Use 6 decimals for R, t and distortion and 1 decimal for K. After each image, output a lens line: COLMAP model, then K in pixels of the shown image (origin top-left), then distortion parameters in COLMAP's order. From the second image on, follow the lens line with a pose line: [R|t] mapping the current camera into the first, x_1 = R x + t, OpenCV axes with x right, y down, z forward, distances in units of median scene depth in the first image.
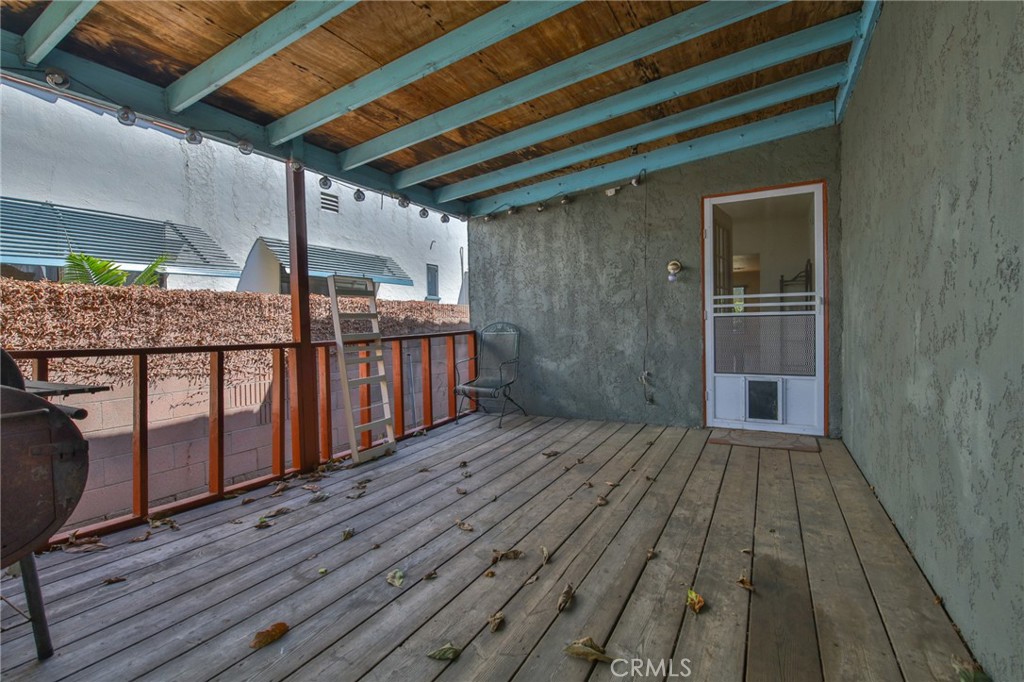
lens RADIAL K [[467.2, 0, 512.7], [0, 467.2, 334.3], [0, 0, 1]] dist [-0.001124, -0.012204]
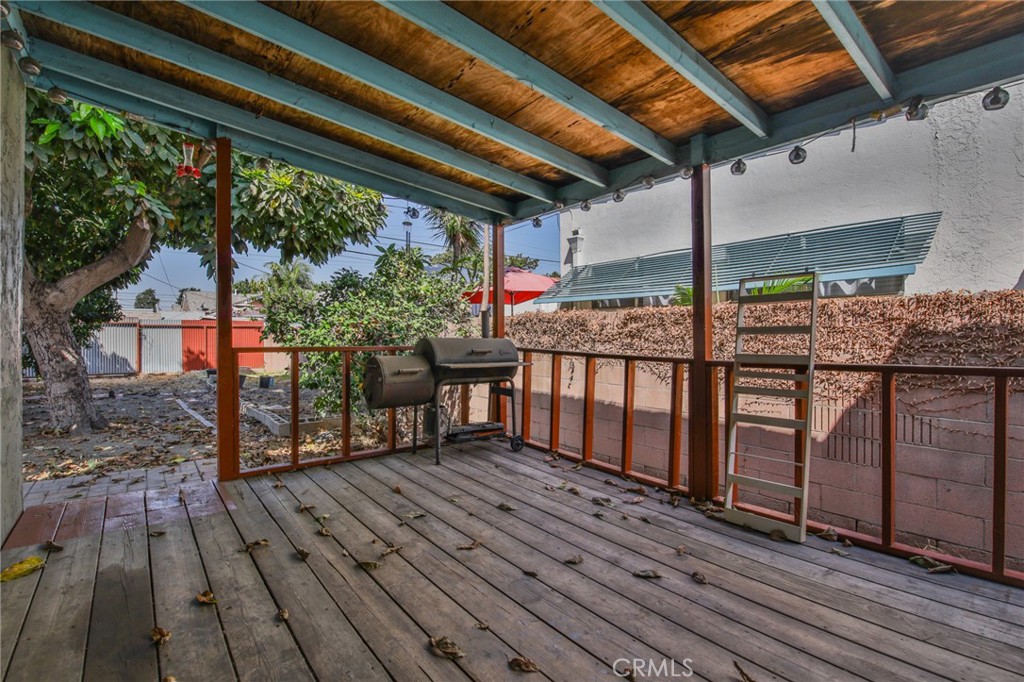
lens RADIAL K [[467.2, 0, 512.7], [0, 467.2, 334.3], [0, 0, 1]] dist [-0.001124, -0.012204]
pose [[-0.380733, 0.021945, -0.924424, 0.701957], [-0.010102, 0.999560, 0.027889, -0.069968], [0.924630, 0.019957, -0.380344, 1.298889]]
